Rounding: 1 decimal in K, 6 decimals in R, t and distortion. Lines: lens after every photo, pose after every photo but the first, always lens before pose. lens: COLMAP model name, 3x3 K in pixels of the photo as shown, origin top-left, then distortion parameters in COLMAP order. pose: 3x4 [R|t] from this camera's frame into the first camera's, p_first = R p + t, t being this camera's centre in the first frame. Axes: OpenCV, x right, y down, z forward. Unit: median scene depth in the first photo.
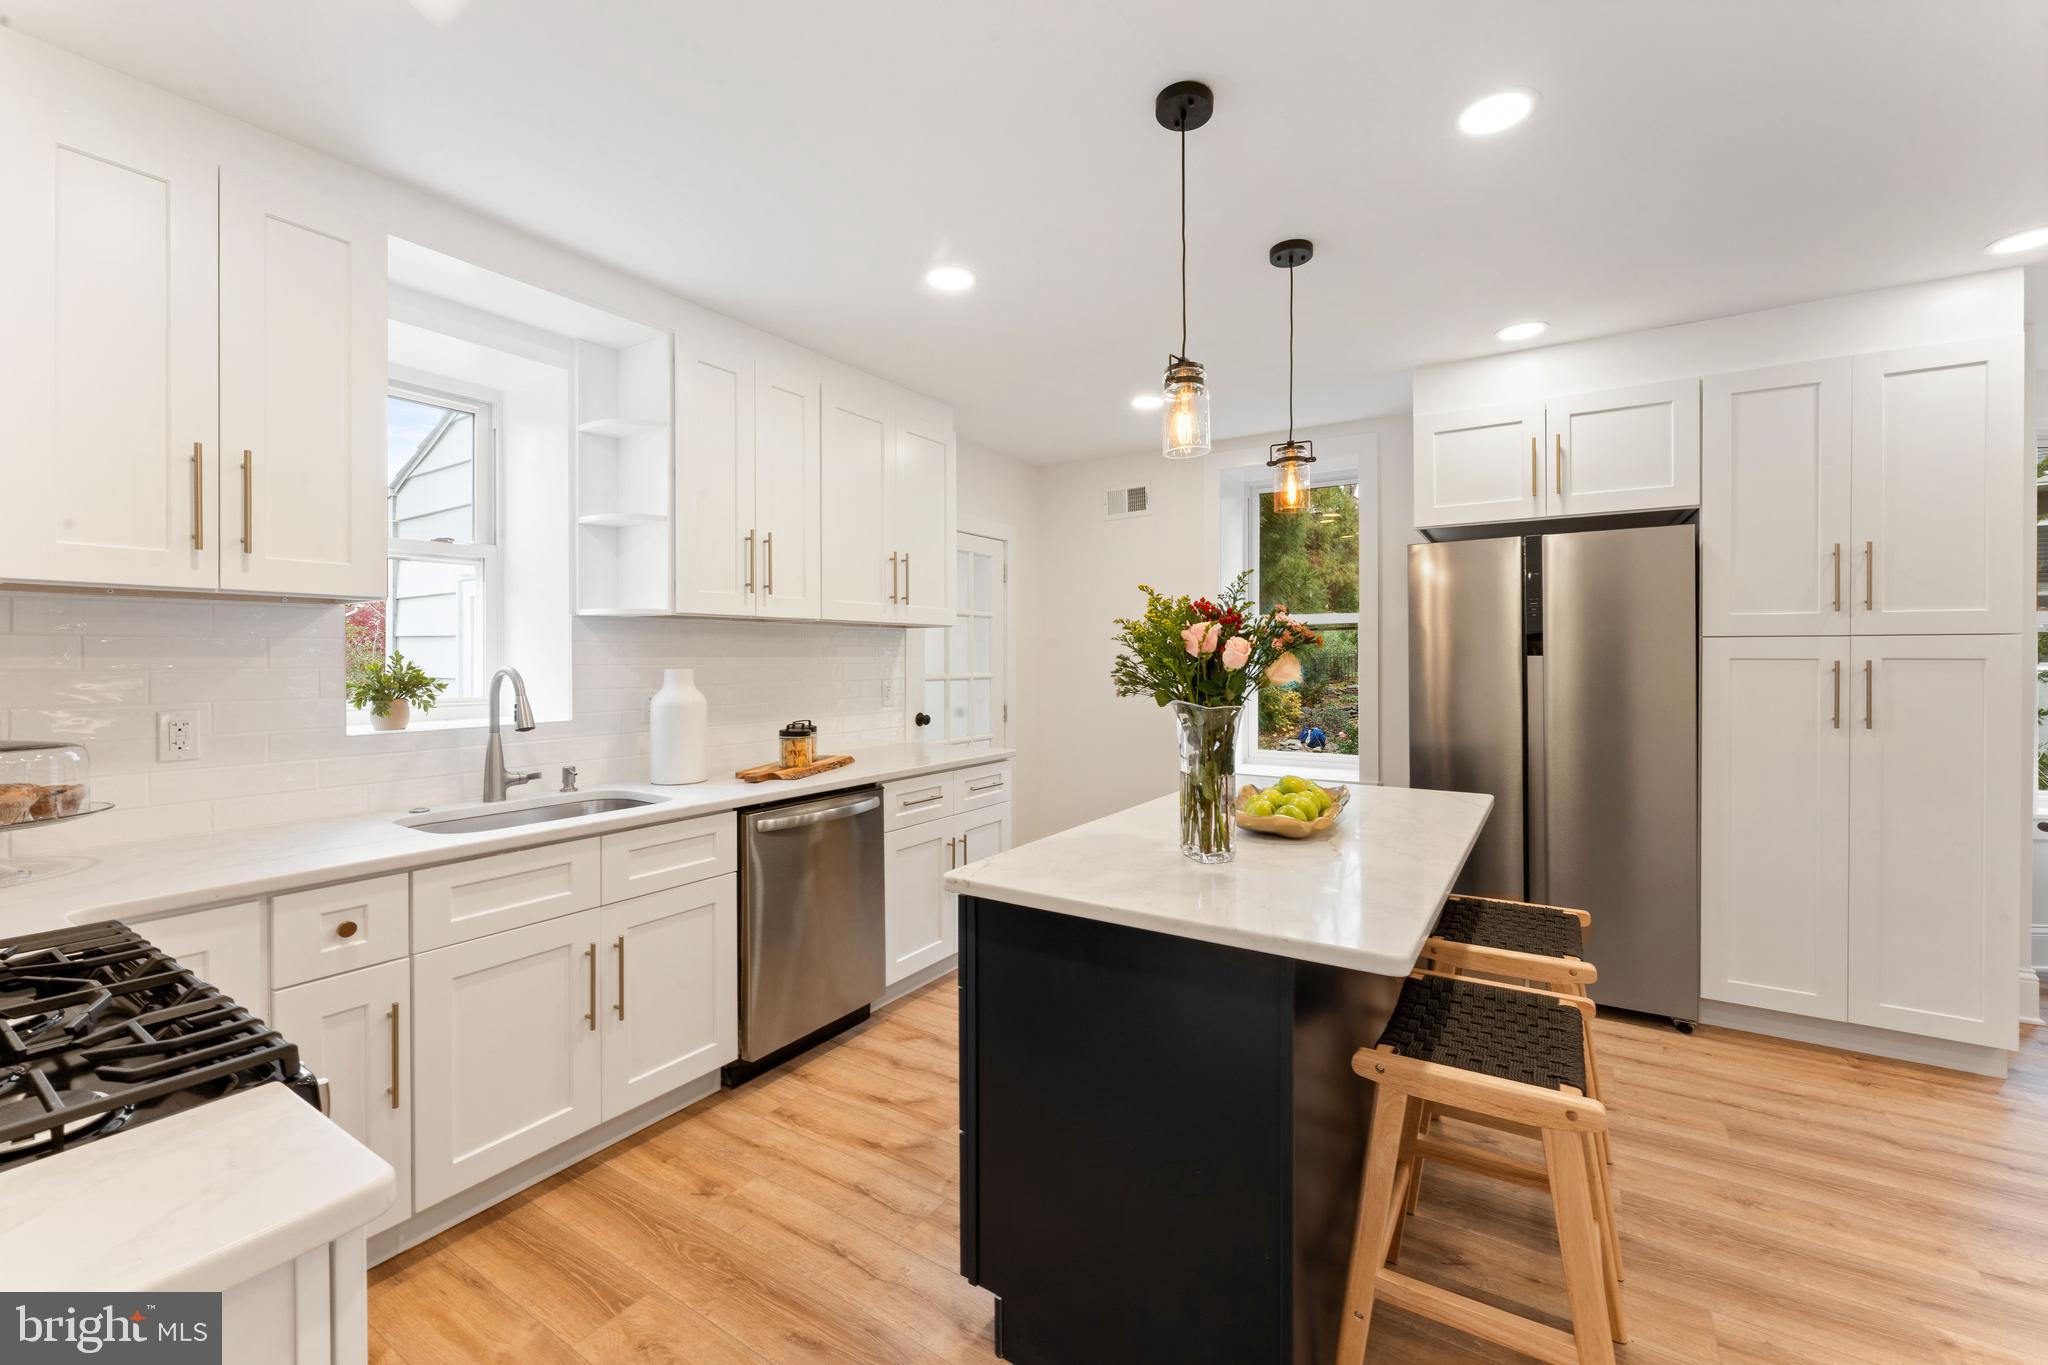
lens RADIAL K [[831.2, 0, 1029.2], [0, 831.2, 660.4], [0, 0, 1]] dist [-0.000628, -0.000300]
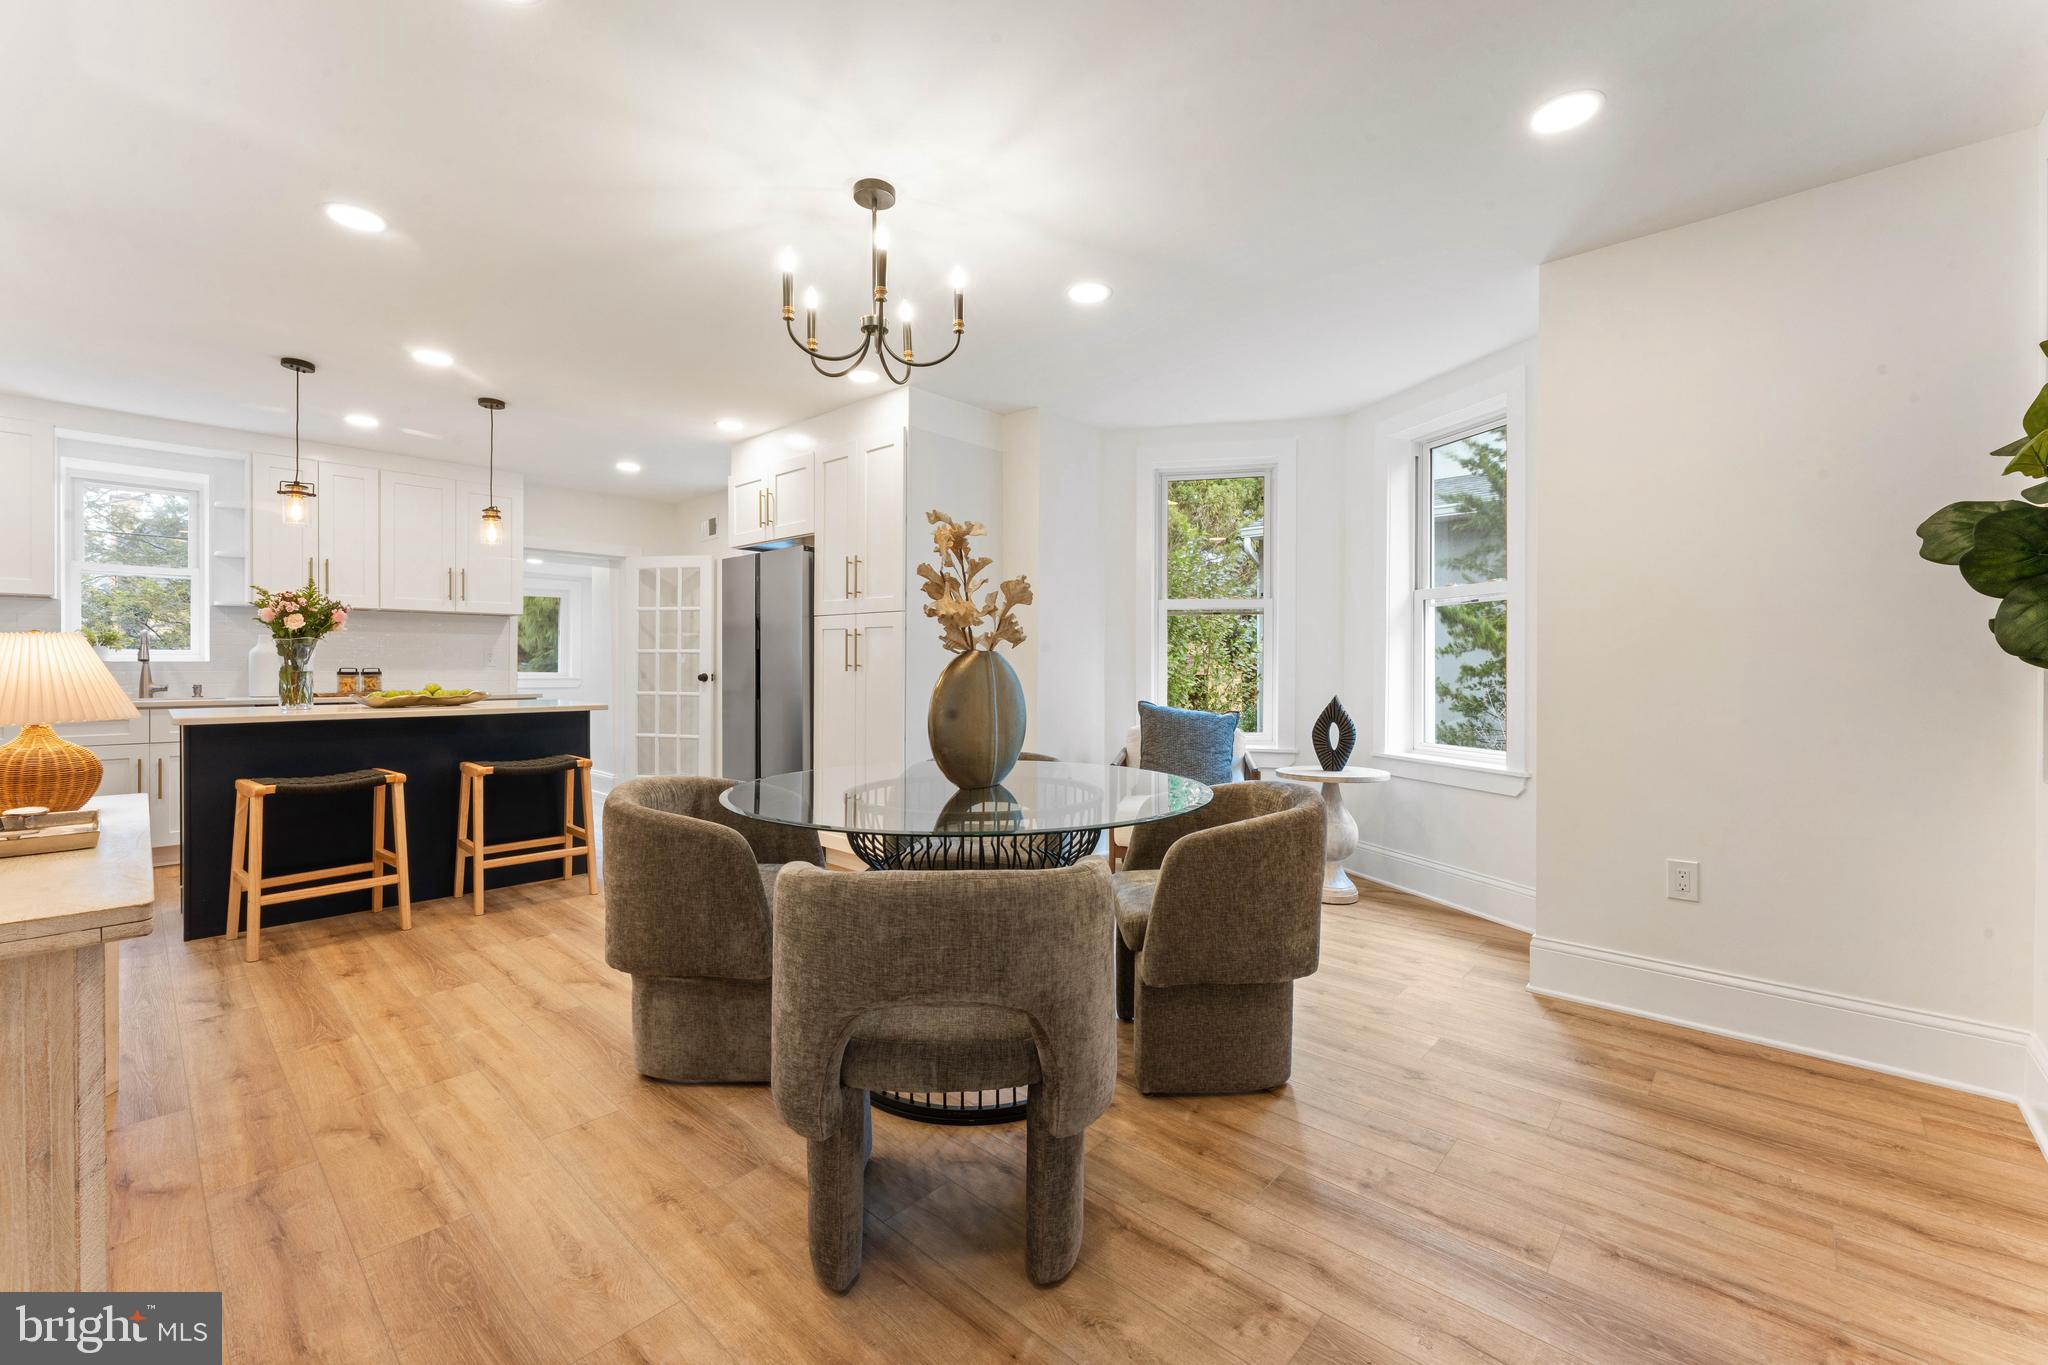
lens RADIAL K [[829.6, 0, 1019.9], [0, 829.6, 668.1], [0, 0, 1]] dist [-0.001573, -0.000195]
pose [[0.984450, 0.007316, -0.175511, 1.769112], [-0.006960, 0.999972, 0.002645, 0.077666], [0.175526, -0.001382, 0.984474, -0.584617]]
